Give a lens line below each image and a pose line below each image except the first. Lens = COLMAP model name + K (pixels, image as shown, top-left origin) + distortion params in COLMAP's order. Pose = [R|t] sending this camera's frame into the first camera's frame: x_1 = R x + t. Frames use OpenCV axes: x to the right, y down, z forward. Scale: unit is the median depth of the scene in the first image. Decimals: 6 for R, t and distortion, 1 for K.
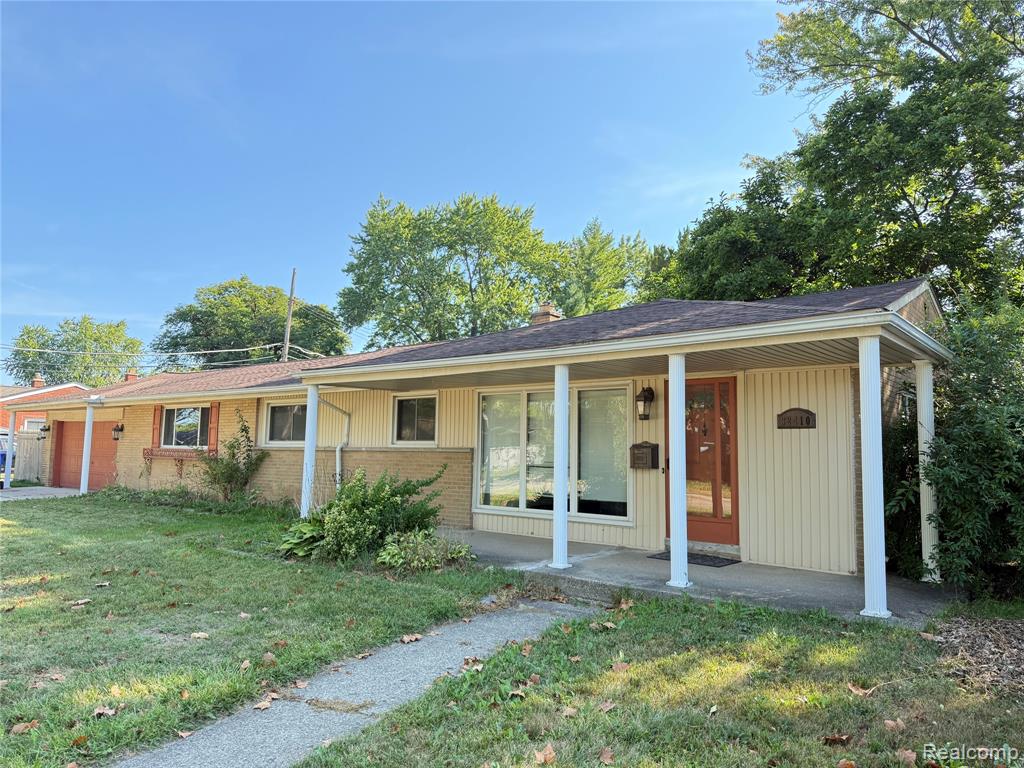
lens RADIAL K [[722.4, 0, 512.0], [0, 722.4, 384.0], [0, 0, 1]] dist [0.157061, -0.333935]
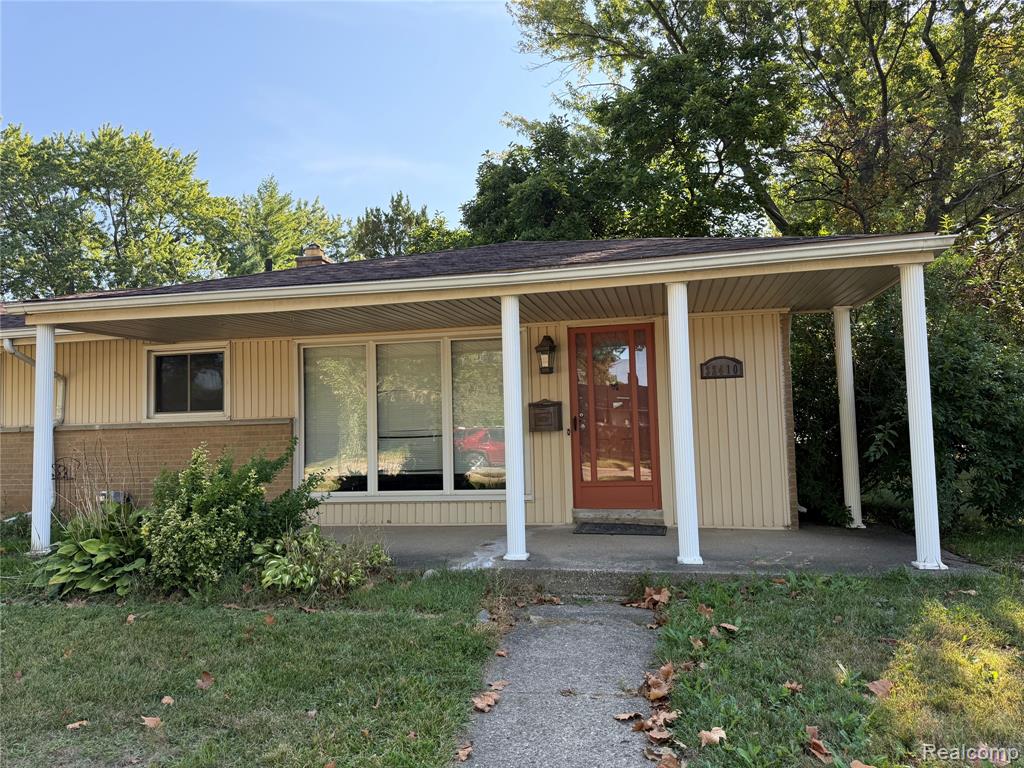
lens RADIAL K [[720.2, 0, 512.0], [0, 720.2, 384.0], [0, 0, 1]] dist [0.056272, -0.068252]
pose [[0.884537, -0.009884, 0.466366, -0.183954], [-0.002985, 0.999635, 0.026847, 0.029558], [-0.466461, -0.025139, 0.884185, 0.210822]]
